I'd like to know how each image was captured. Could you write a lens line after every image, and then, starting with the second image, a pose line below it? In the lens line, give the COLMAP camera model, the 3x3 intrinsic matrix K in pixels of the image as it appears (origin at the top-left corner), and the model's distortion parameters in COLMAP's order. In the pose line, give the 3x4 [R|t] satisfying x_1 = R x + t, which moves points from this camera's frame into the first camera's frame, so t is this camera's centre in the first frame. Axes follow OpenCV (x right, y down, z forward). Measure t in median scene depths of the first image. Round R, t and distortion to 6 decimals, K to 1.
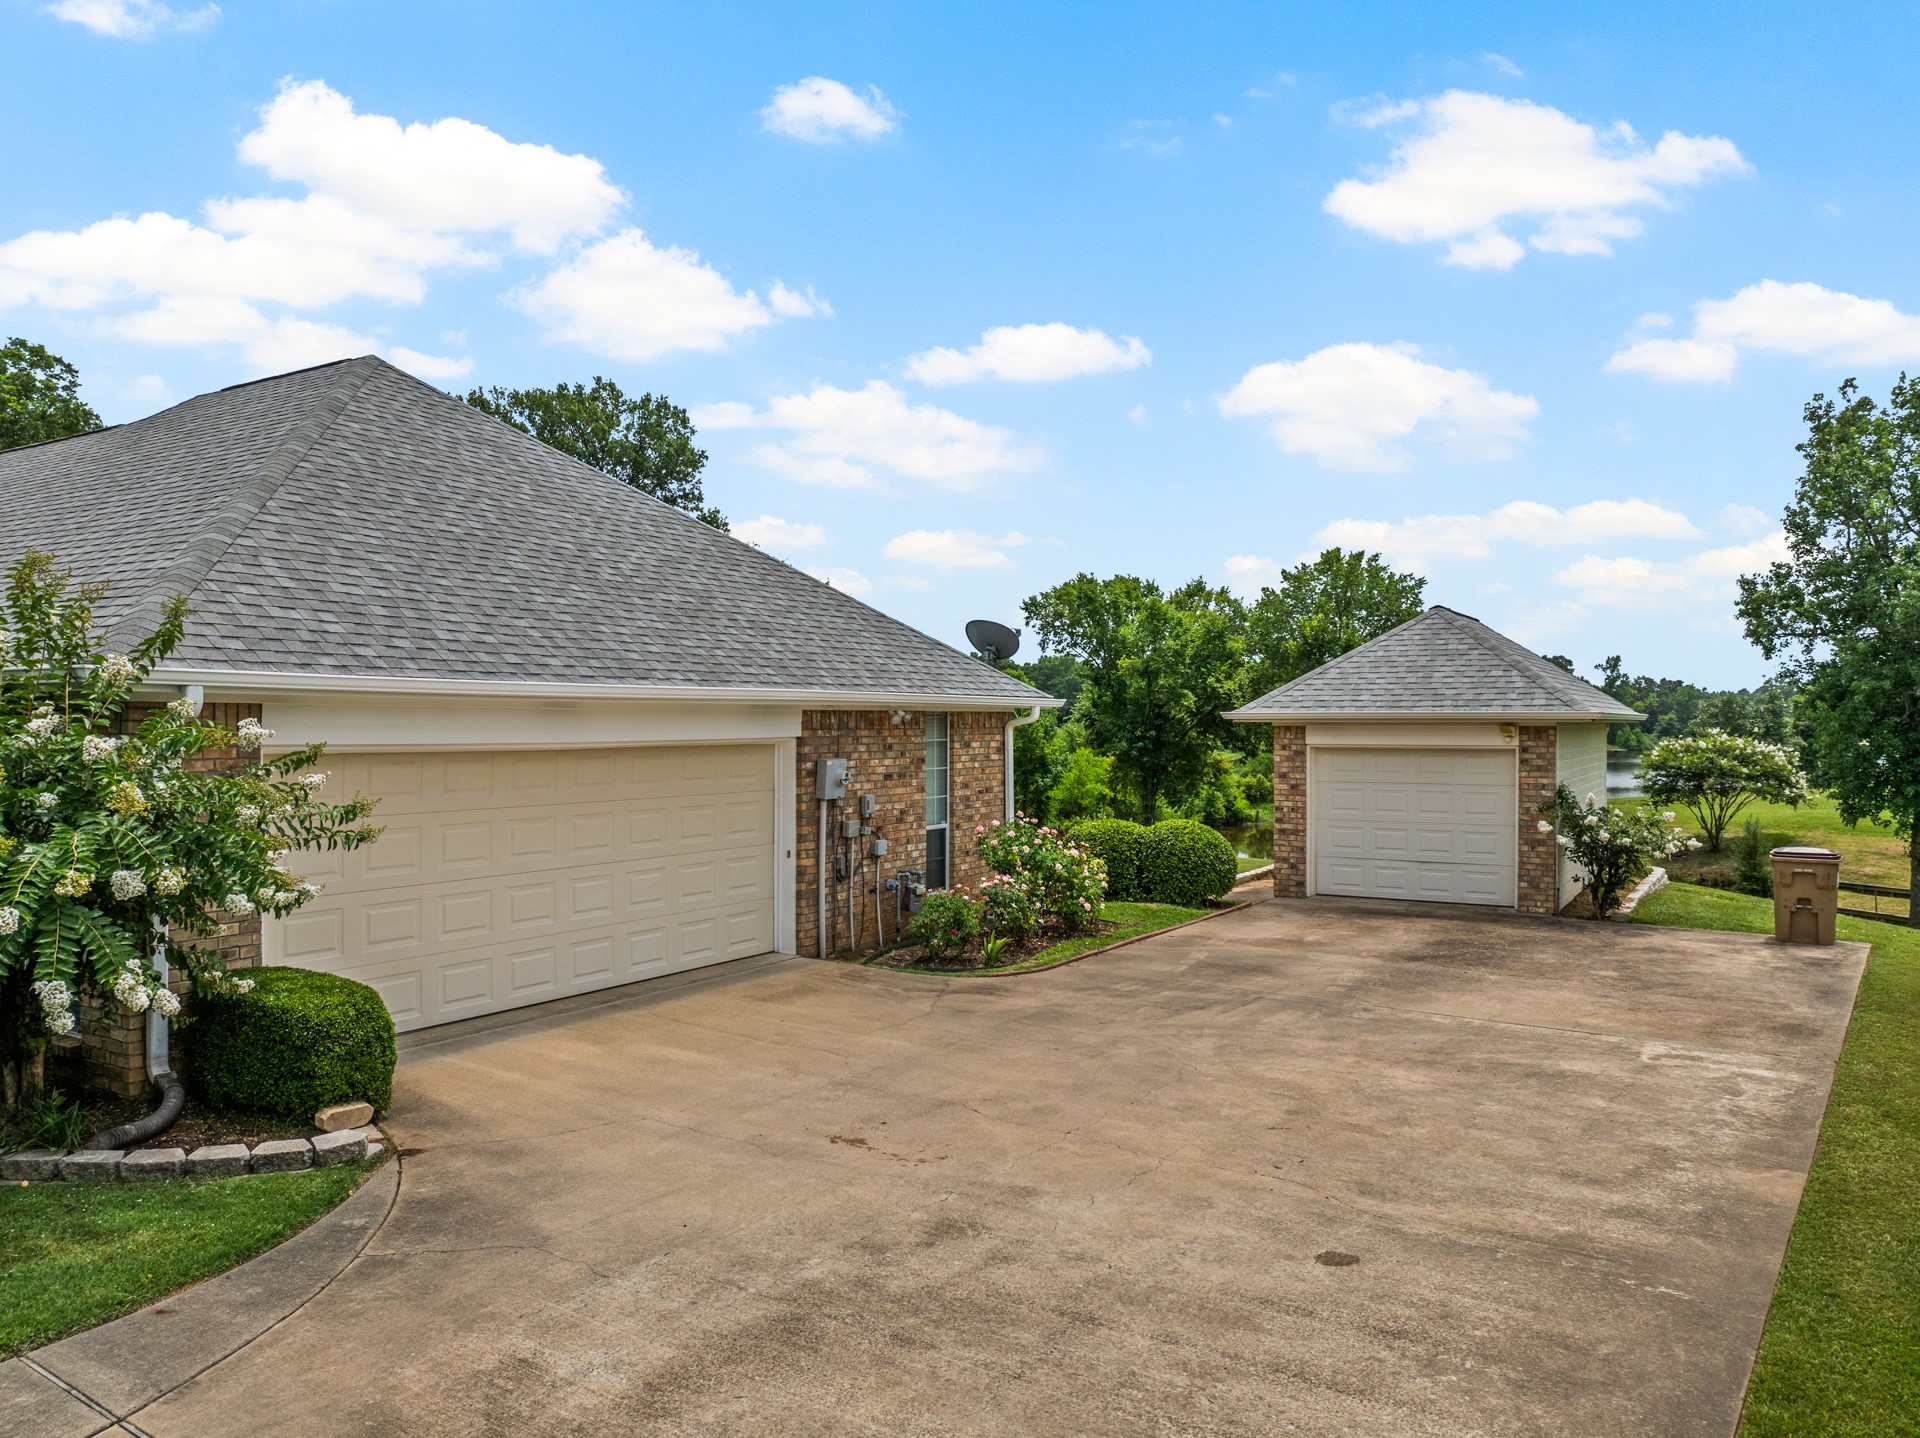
lens RADIAL K [[1369.2, 0, 960.0], [0, 1369.2, 719.0], [0, 0, 1]] dist [-0.005224, -0.001557]
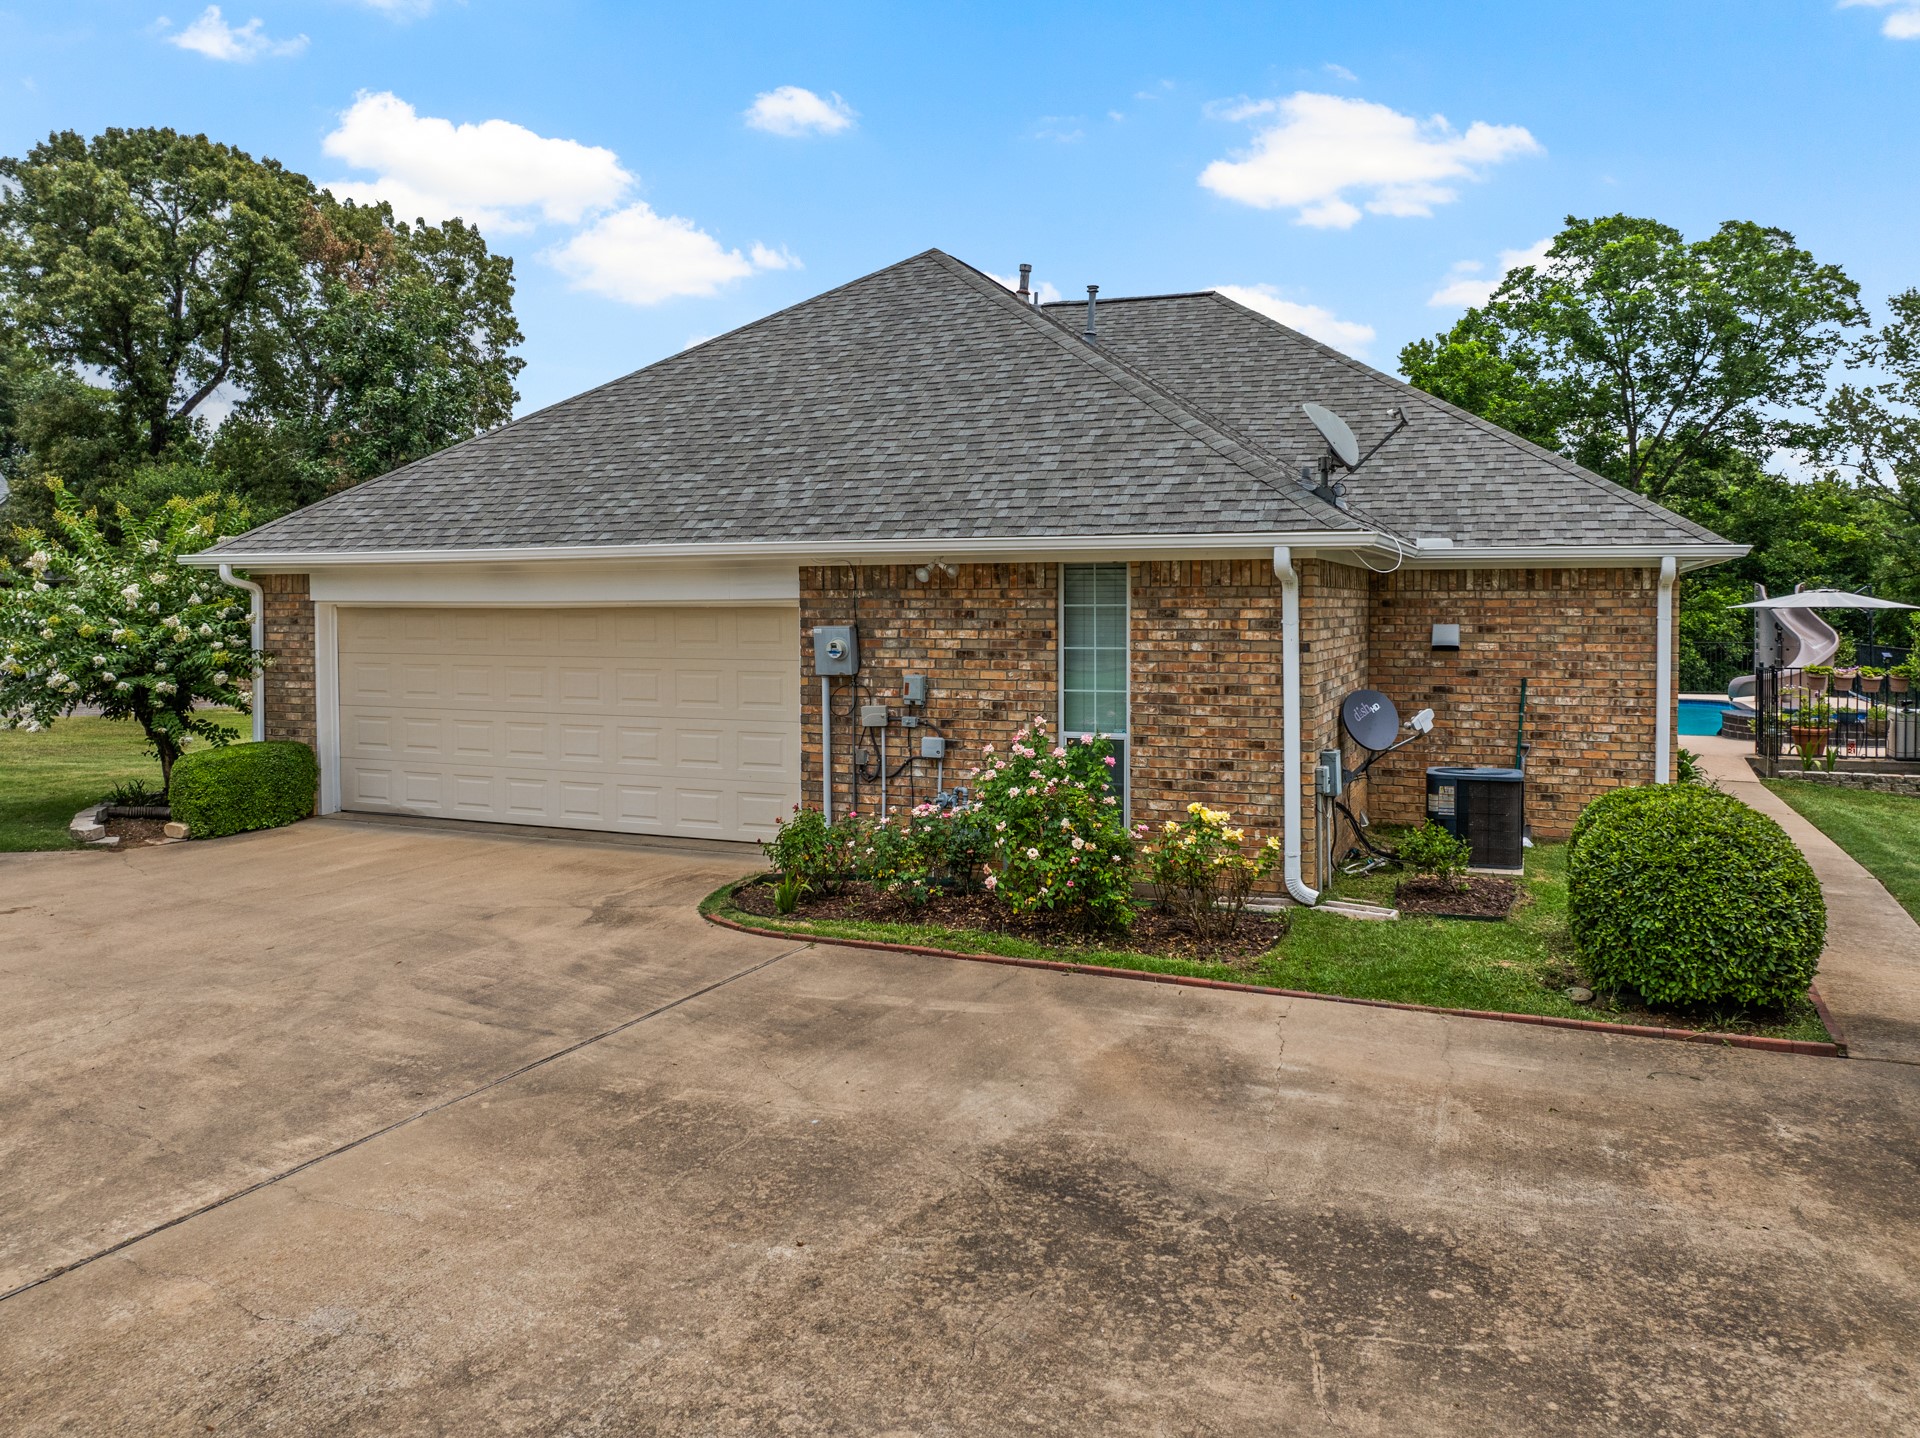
lens RADIAL K [[1354.6, 0, 952.6], [0, 1354.6, 621.1], [0, 0, 1]] dist [-0.037076, 0.005791]
pose [[0.151253, 0.009889, -0.988446, 0.547230], [0.003303, 0.999939, 0.010509, 0.013906], [0.988490, -0.004854, 0.151211, 0.730422]]
